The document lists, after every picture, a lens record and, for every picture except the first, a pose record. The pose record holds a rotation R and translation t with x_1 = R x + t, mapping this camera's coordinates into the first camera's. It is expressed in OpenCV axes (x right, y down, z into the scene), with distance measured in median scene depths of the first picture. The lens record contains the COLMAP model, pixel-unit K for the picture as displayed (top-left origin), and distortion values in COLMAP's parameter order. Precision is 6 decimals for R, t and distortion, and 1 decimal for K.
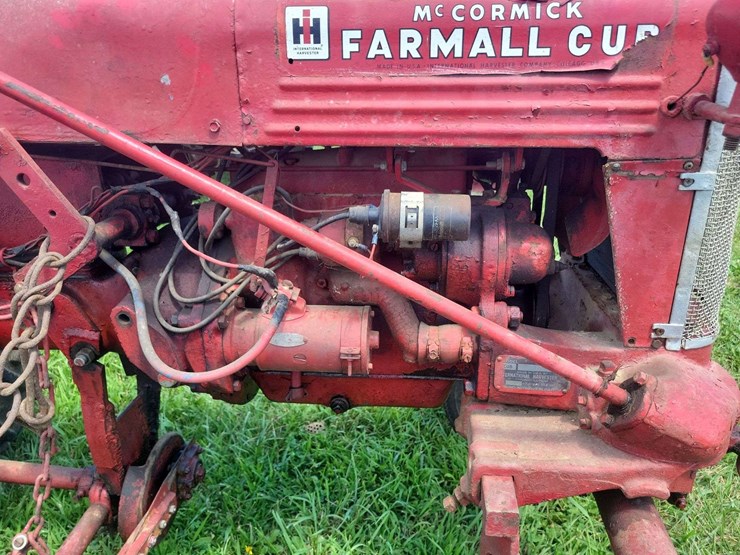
lens RADIAL K [[562.9, 0, 377.3], [0, 562.9, 280.2], [0, 0, 1]] dist [0.044302, -0.036175]
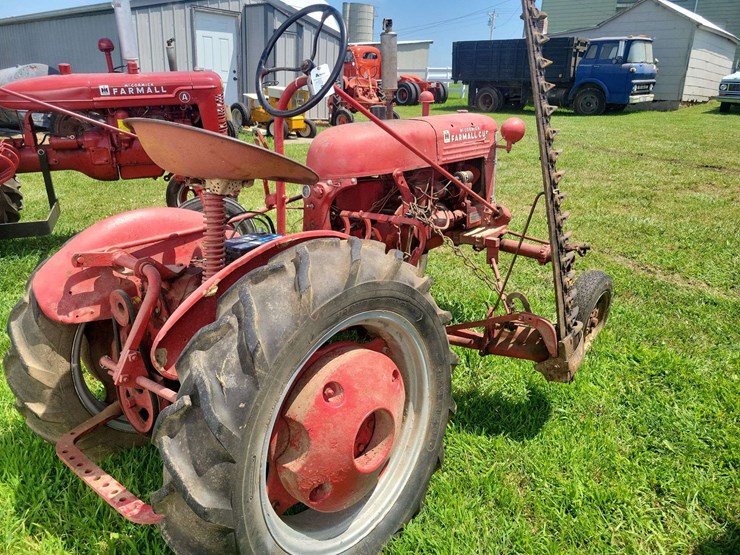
lens RADIAL K [[562.9, 0, 372.1], [0, 562.9, 272.1], [0, 0, 1]] dist [0.044302, -0.036175]
pose [[0.584957, -0.250473, 0.771420, -3.659649], [0.317187, 0.946019, 0.066645, 0.051231], [-0.746471, 0.205700, 0.632827, -0.945892]]
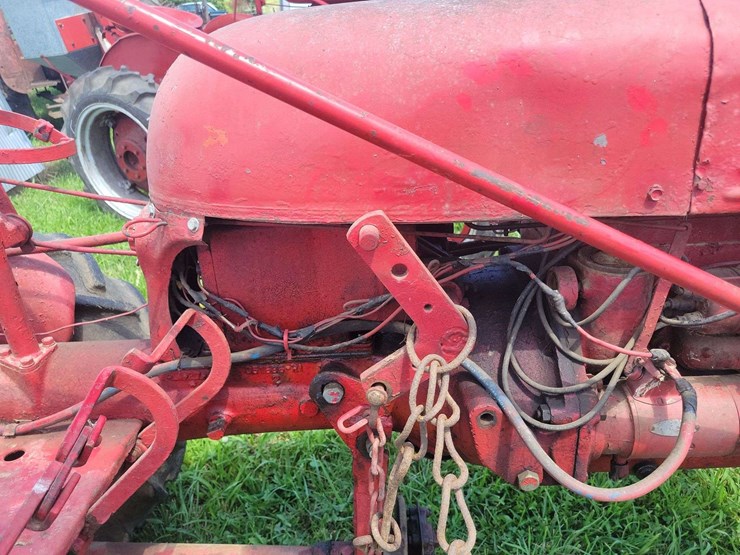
lens RADIAL K [[562.9, 0, 365.0], [0, 562.9, 275.1], [0, 0, 1]] dist [0.044302, -0.036175]
pose [[0.996592, -0.067501, 0.047414, -0.746265], [0.065106, 0.996606, 0.050377, -0.225337], [-0.050653, -0.047118, 0.997604, 0.213089]]
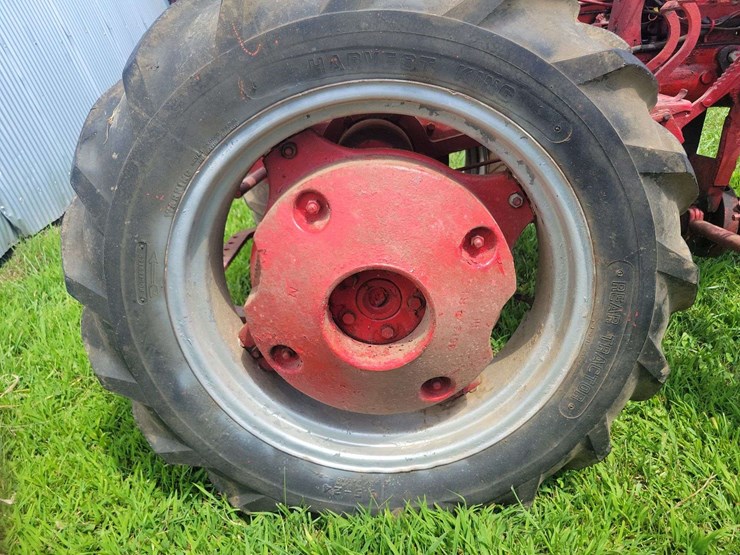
lens RADIAL K [[562.9, 0, 371.0], [0, 562.9, 275.3], [0, 0, 1]] dist [0.044302, -0.036175]
pose [[0.996291, -0.073615, 0.044564, -2.198849], [0.072524, 0.997037, 0.025624, 0.682298], [-0.046318, -0.022297, 0.998678, -0.671083]]
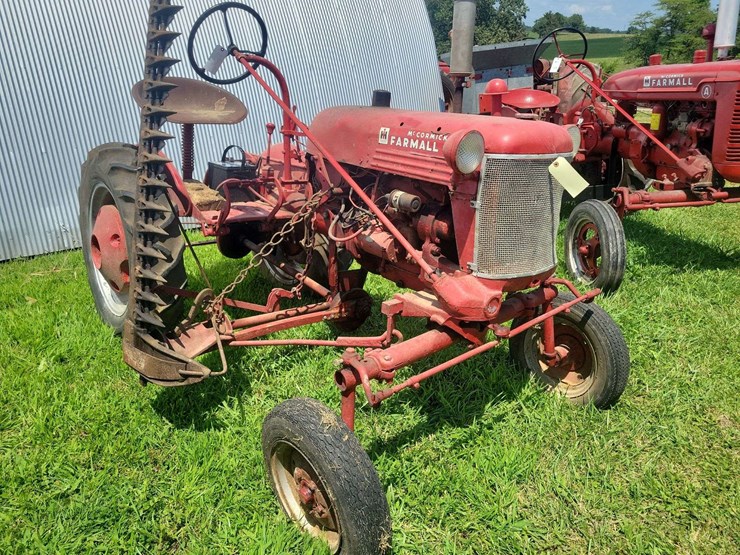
lens RADIAL K [[562.9, 0, 369.6], [0, 562.9, 274.2], [0, 0, 1]] dist [0.044302, -0.036175]
pose [[0.690144, 0.263535, -0.673981, 2.002619], [-0.309716, 0.949292, 0.054042, 0.137635], [0.654047, 0.171446, 0.736769, -1.148051]]
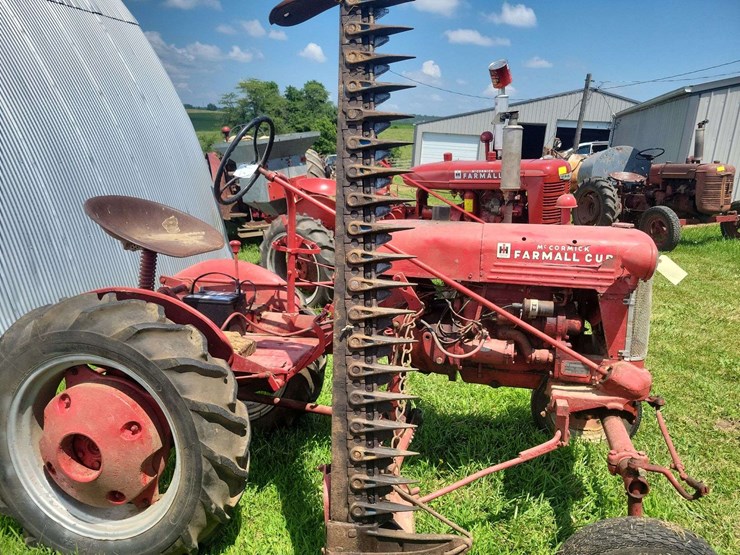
lens RADIAL K [[562.9, 0, 378.9], [0, 562.9, 277.8], [0, 0, 1]] dist [0.044302, -0.036175]
pose [[0.991844, 0.053746, -0.115570, -0.432957], [-0.074381, 0.980405, -0.182411, 0.356083], [0.103502, 0.189519, 0.976407, -2.141963]]
